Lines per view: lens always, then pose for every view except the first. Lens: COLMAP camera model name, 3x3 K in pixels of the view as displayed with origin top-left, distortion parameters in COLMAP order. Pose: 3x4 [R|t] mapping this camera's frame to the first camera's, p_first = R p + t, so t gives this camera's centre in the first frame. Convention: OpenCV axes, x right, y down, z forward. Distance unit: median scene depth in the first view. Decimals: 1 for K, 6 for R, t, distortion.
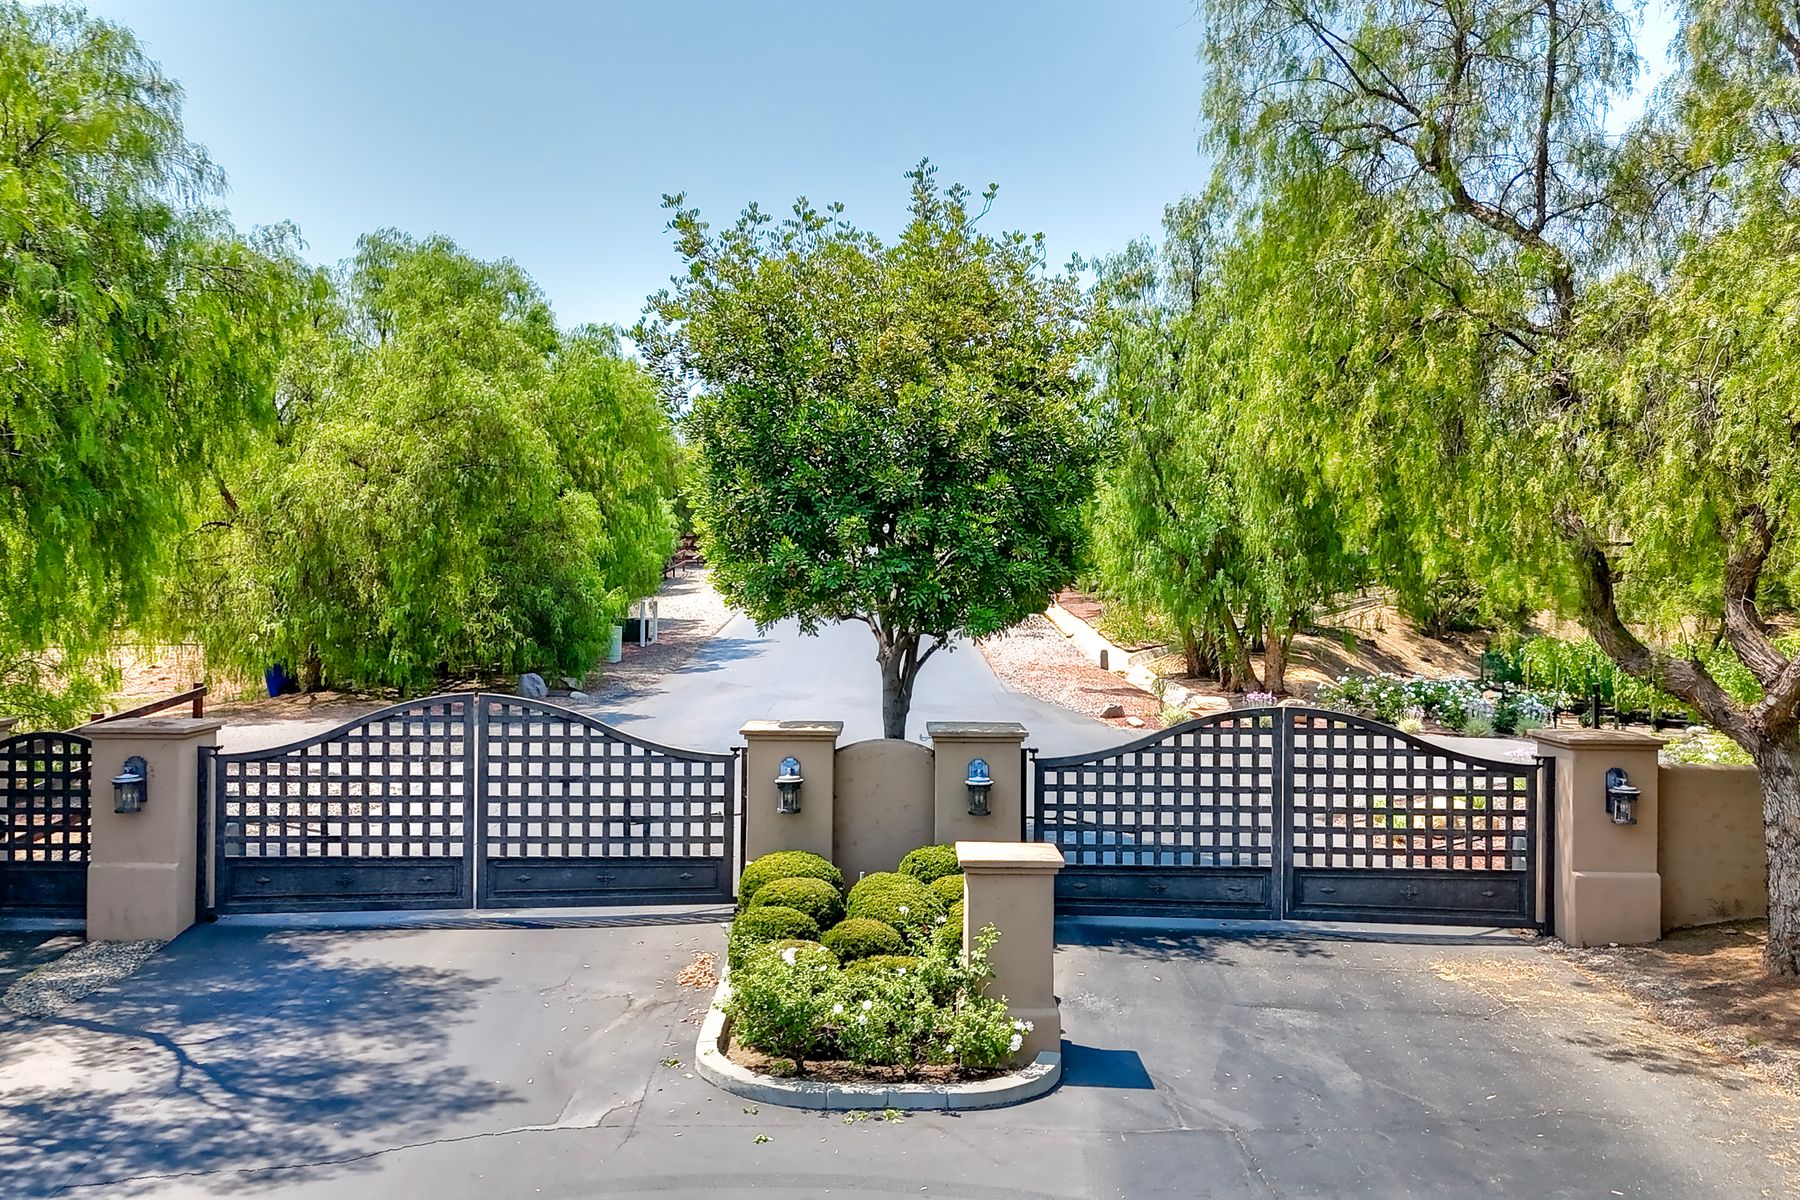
lens RADIAL K [[1612.0, 0, 896.5], [0, 1612.0, 598.0], [0, 0, 1]] dist [0.098115, -0.139004]
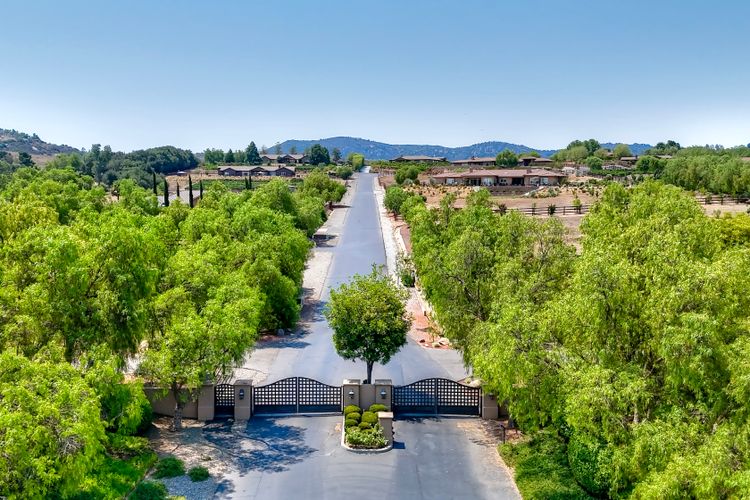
lens RADIAL K [[671.7, 0, 373.6], [0, 671.7, 249.2], [0, 0, 1]] dist [0.098115, -0.139004]
pose [[0.999989, -0.003861, 0.002474, 0.012056], [0.003651, 0.996776, 0.080151, -0.690561], [-0.002776, -0.080141, 0.996780, -1.611166]]
